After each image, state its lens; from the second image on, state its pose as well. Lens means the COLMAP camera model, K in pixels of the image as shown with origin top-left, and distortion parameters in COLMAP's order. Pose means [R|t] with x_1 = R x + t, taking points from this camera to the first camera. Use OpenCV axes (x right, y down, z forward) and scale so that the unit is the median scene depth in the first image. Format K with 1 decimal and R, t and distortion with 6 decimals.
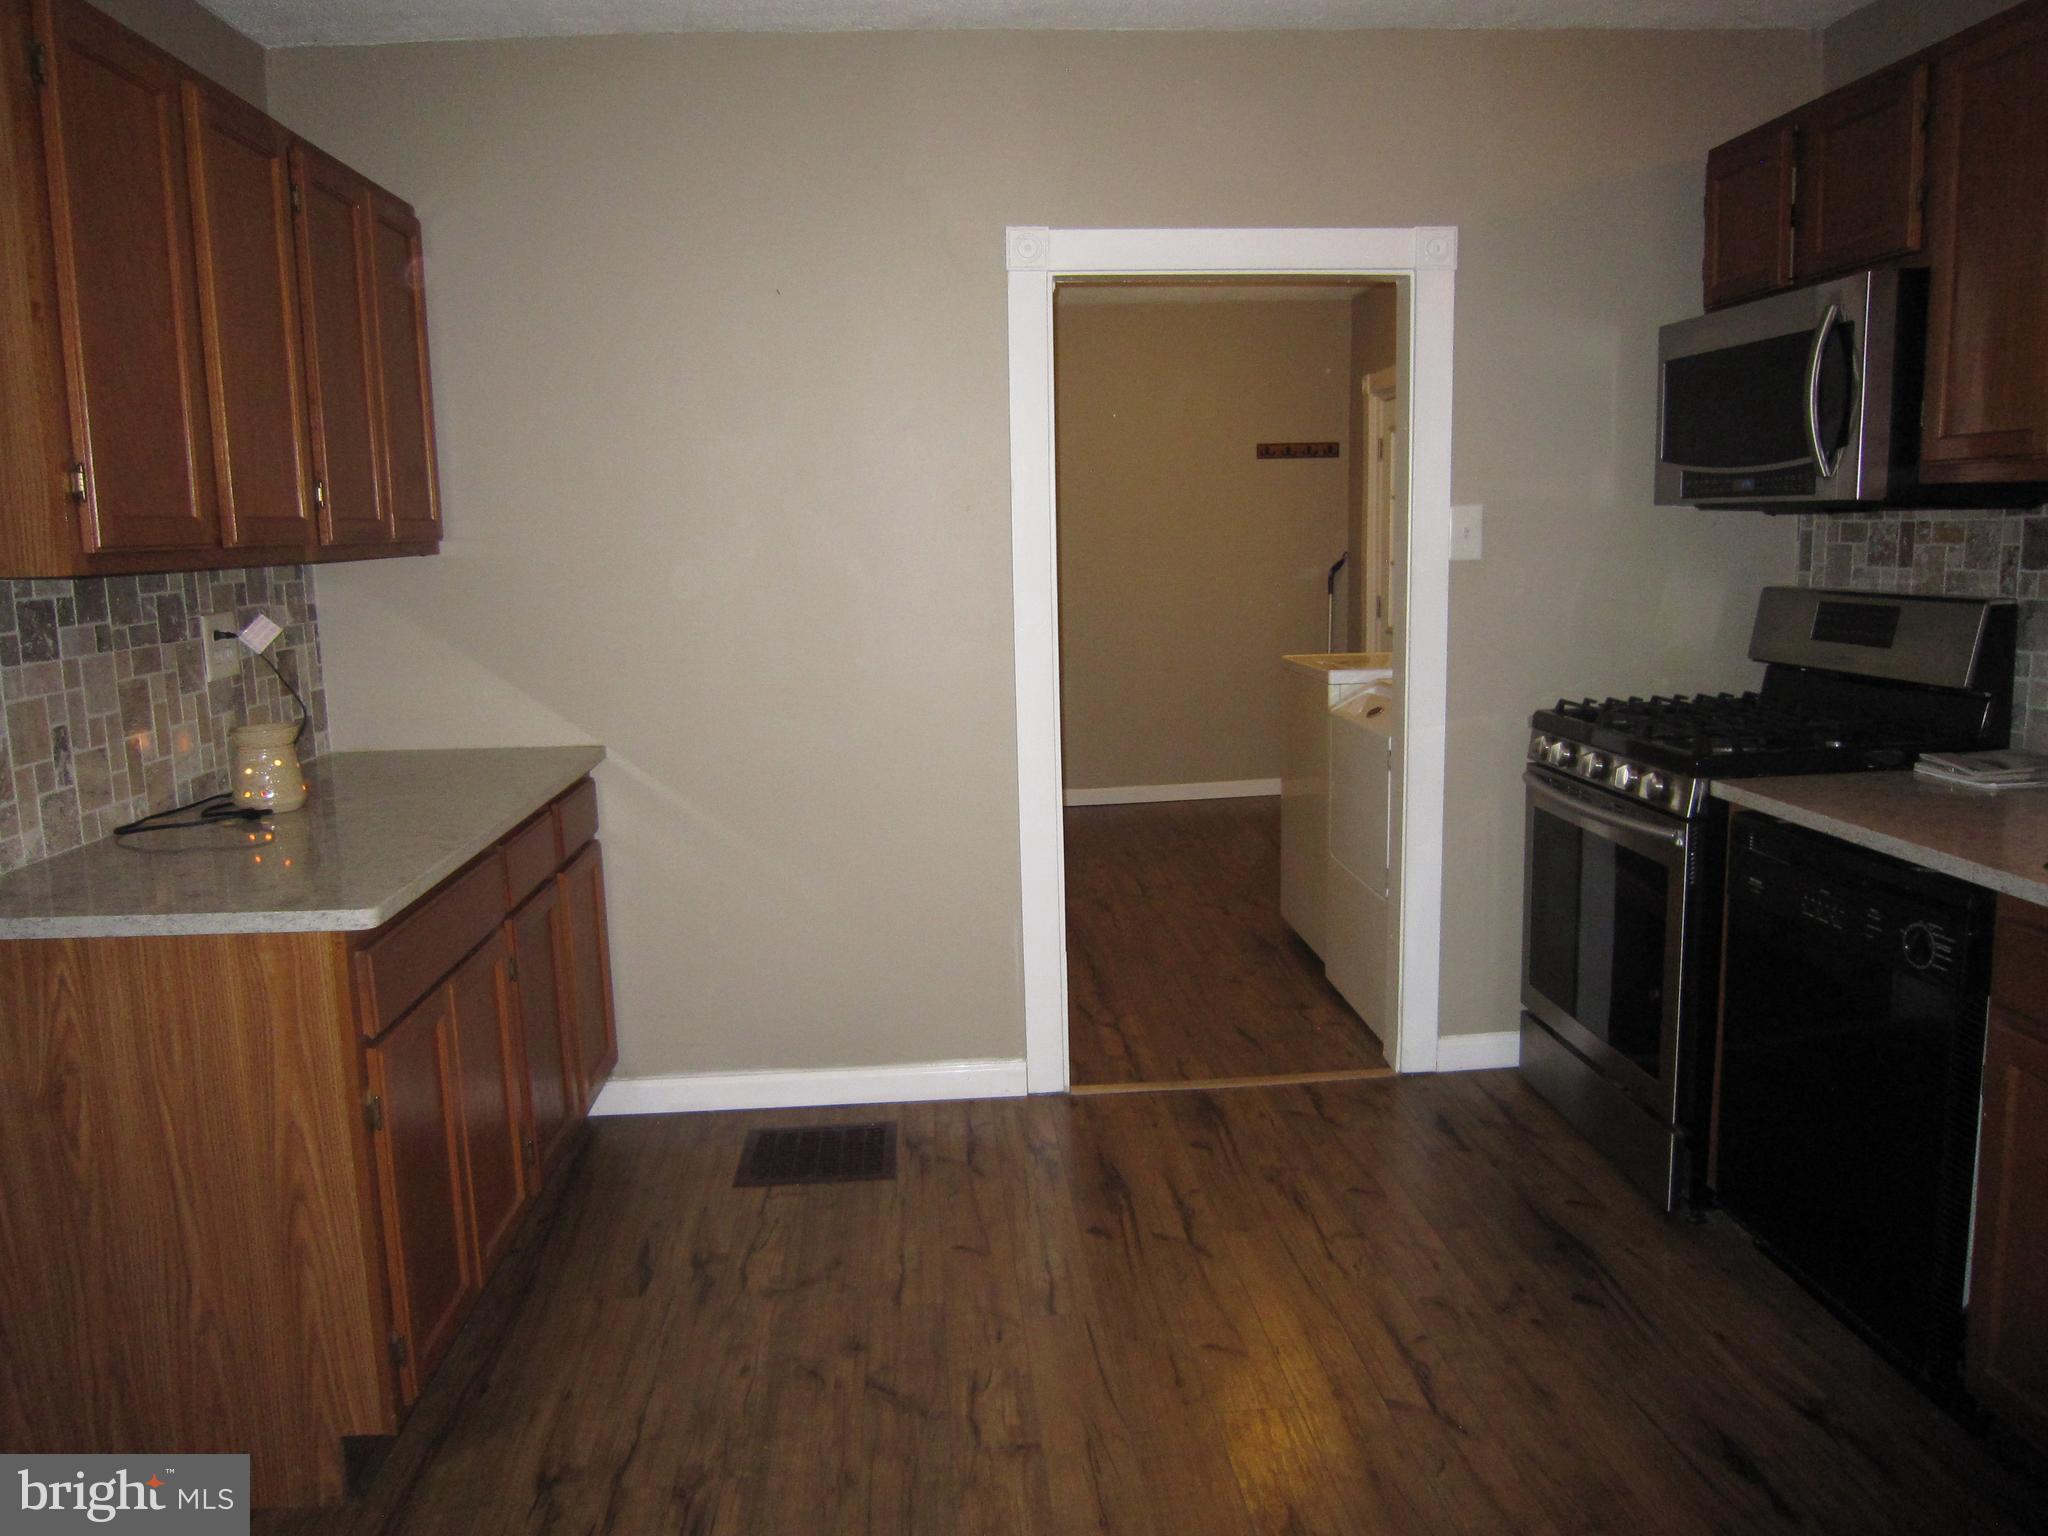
lens RADIAL K [[1567.1, 0, 1028.3], [0, 1567.1, 782.8], [0, 0, 1]] dist [0.001114, 0.002632]
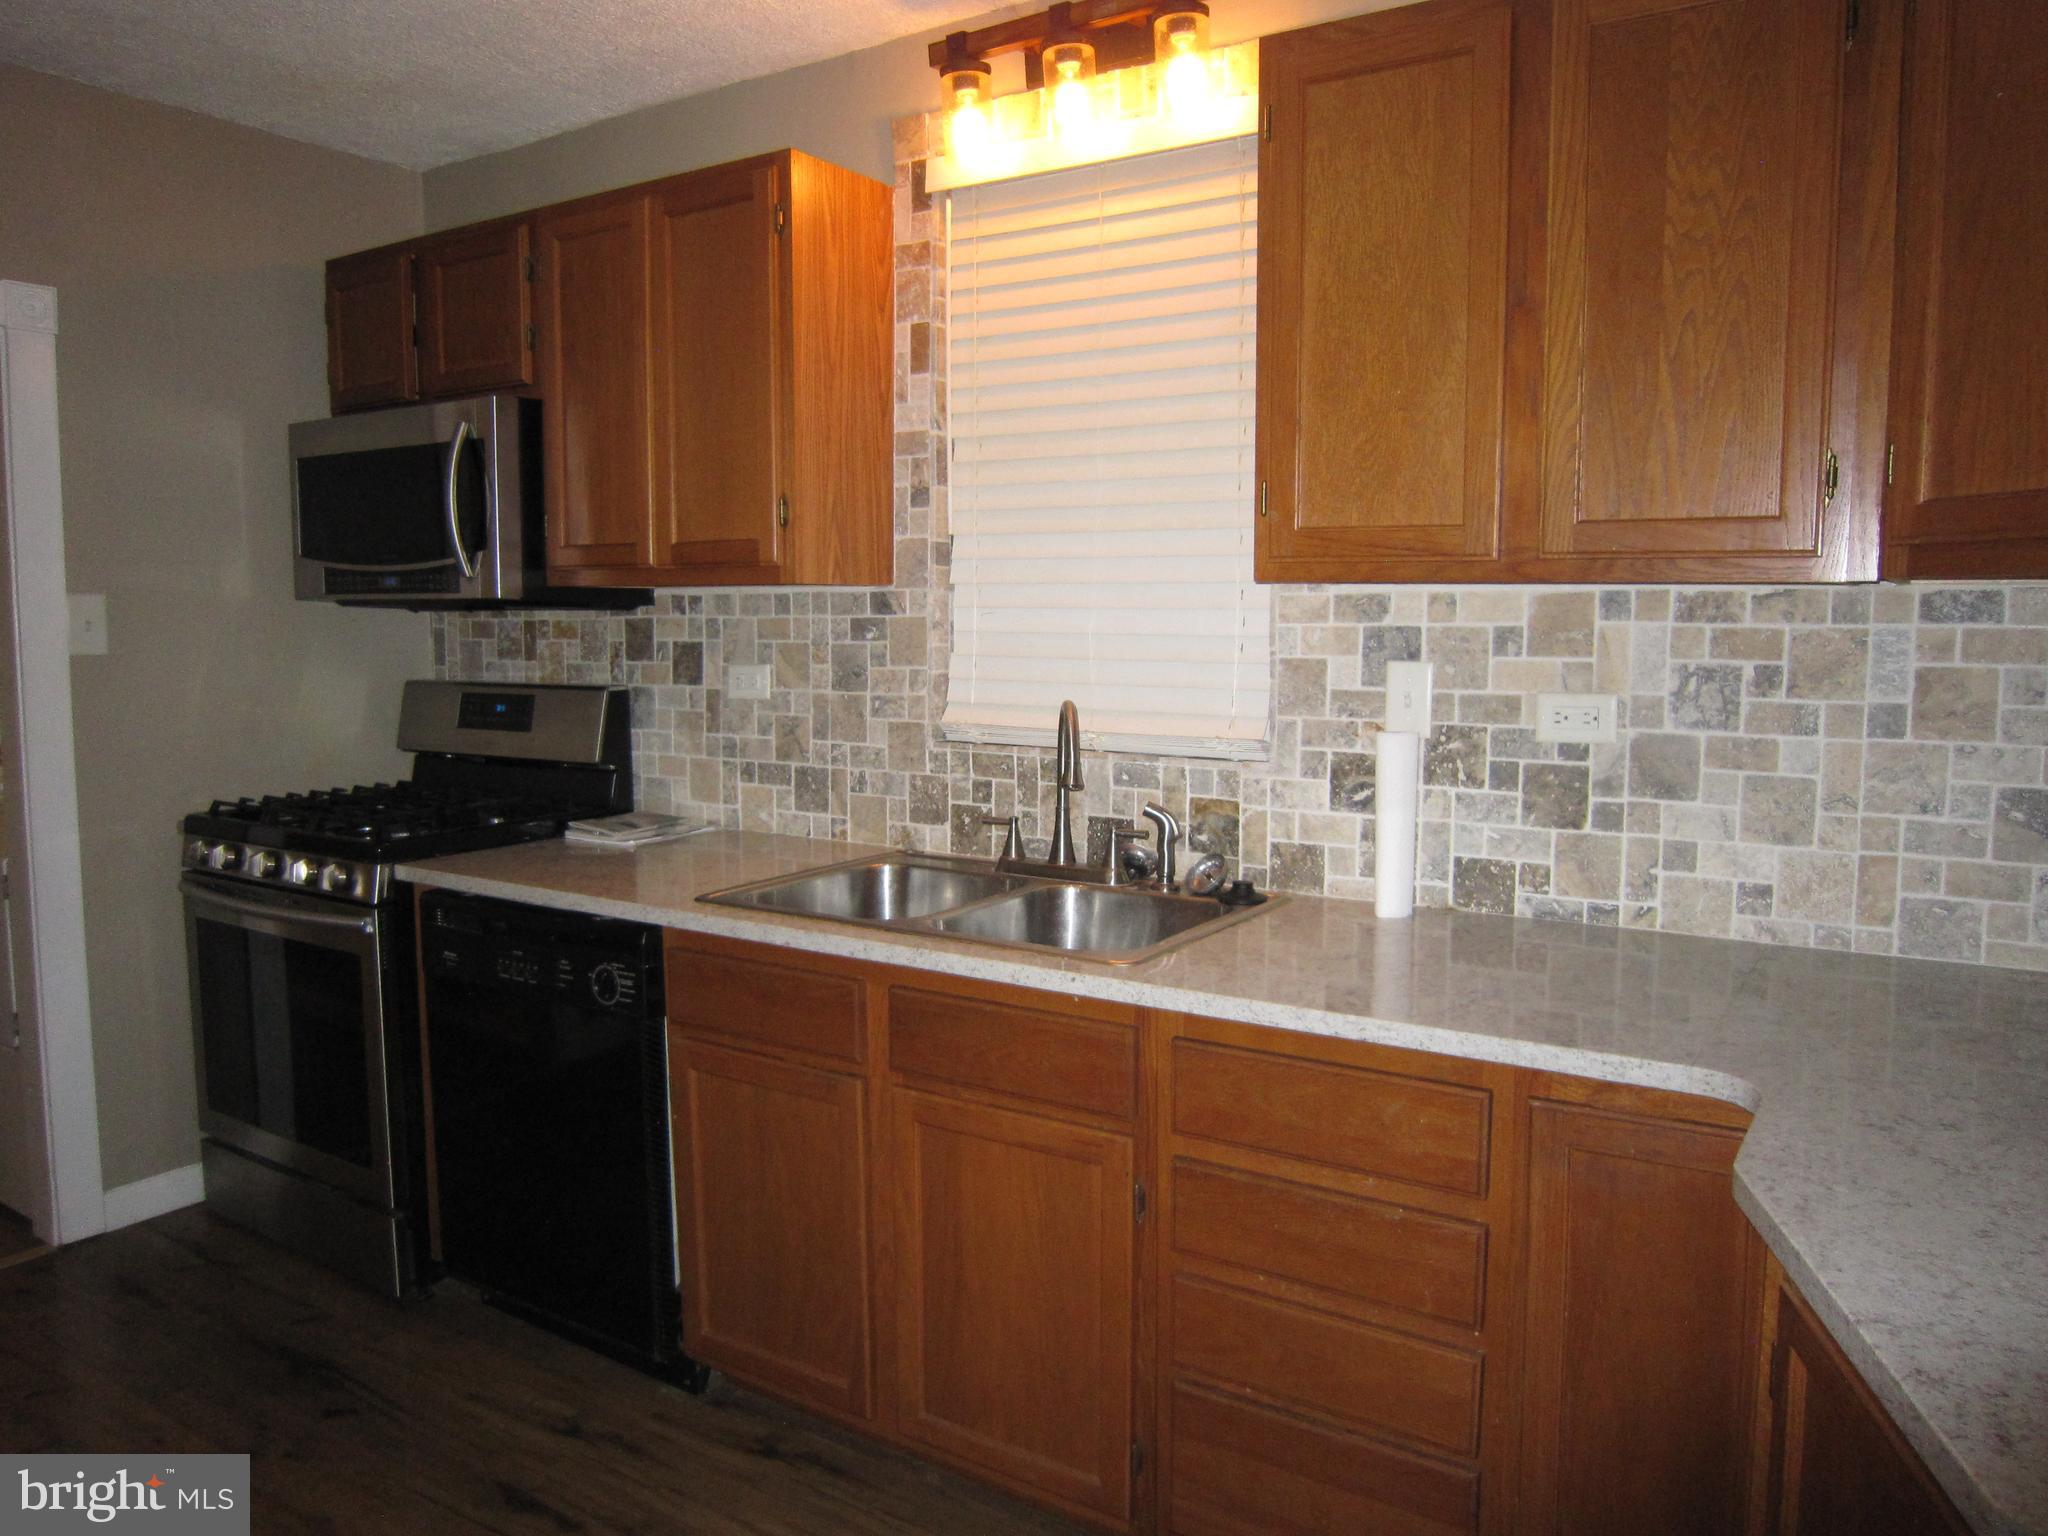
lens RADIAL K [[1567.1, 0, 1028.3], [0, 1567.1, 782.8], [0, 0, 1]] dist [0.001114, 0.002632]
pose [[0.626655, -0.060703, 0.776929, -0.099255], [0.116421, 0.993066, -0.016313, 0.010118], [-0.770552, 0.100673, 0.629376, 0.023891]]
